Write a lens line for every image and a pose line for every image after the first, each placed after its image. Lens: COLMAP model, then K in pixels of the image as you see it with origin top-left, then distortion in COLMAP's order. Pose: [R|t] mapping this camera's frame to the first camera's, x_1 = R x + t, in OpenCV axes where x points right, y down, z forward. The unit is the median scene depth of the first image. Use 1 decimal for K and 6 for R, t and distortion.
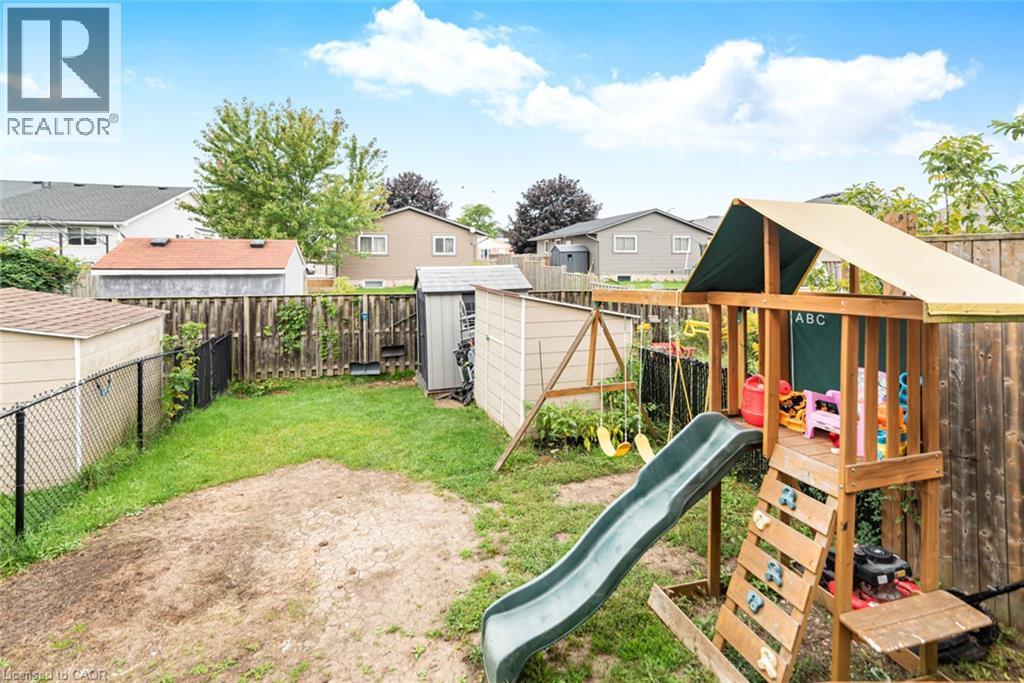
lens RADIAL K [[468.2, 0, 502.4], [0, 468.2, 323.9], [0, 0, 1]] dist [0.015930, 0.000142]
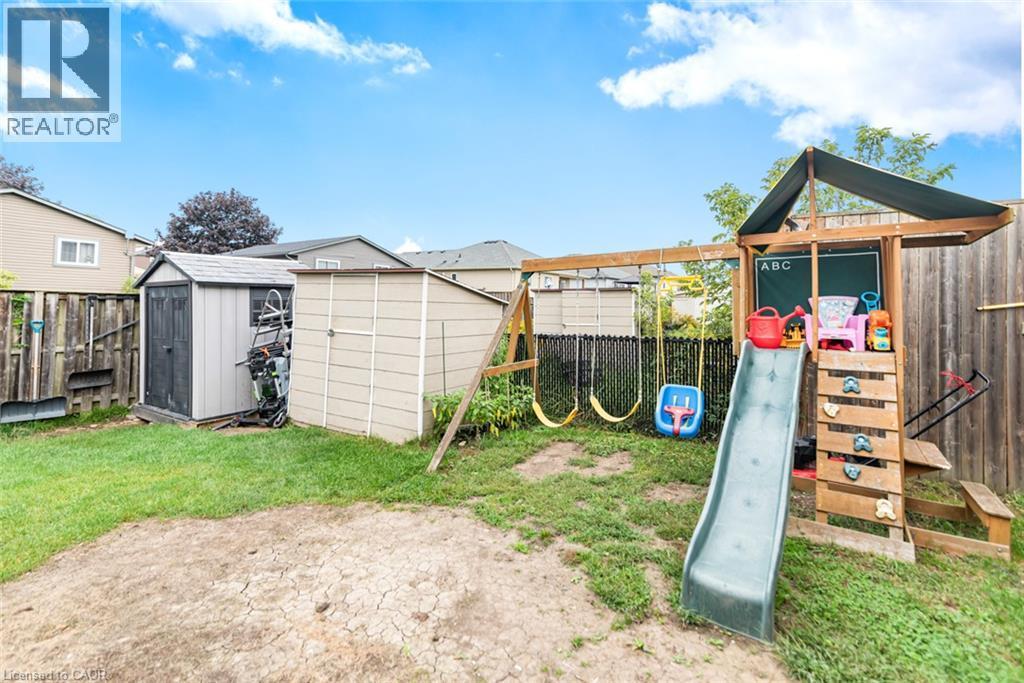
lens RADIAL K [[468.2, 0, 502.4], [0, 468.2, 323.9], [0, 0, 1]] dist [0.015930, 0.000142]
pose [[0.794215, -0.008762, 0.607574, -0.228900], [0.049253, 0.997534, -0.049998, 0.054933], [-0.605638, 0.069634, 0.792688, 0.135486]]
